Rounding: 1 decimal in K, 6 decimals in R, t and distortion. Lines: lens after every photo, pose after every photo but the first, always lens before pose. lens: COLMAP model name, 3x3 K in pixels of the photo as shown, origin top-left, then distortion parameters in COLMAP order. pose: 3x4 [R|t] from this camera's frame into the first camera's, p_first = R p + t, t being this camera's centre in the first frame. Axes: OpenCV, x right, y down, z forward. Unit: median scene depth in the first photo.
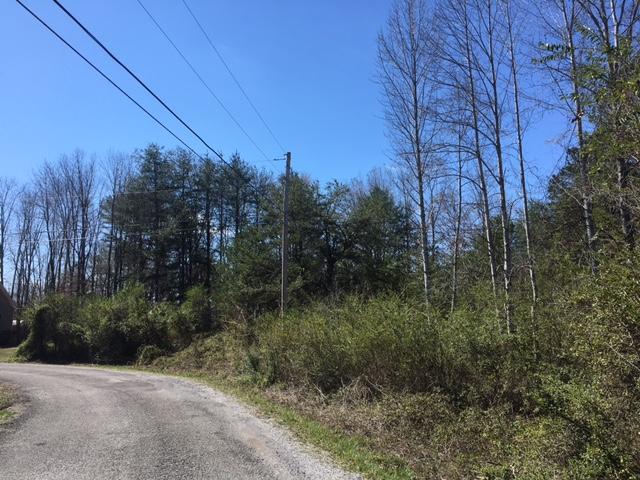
lens RADIAL K [[530.9, 0, 318.1], [0, 530.9, 240.5], [0, 0, 1]] dist [0.071687, -0.105803]
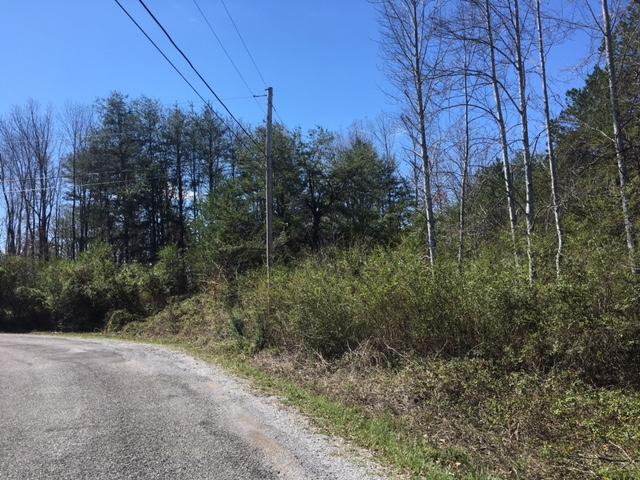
lens RADIAL K [[529.0, 0, 316.9], [0, 529.0, 238.3], [0, 0, 1]] dist [0.088914, -0.106092]
pose [[0.998743, -0.018528, 0.046583, -0.024974], [0.015421, 0.997688, 0.066194, 0.024817], [-0.047702, -0.065393, 0.996719, 0.110911]]
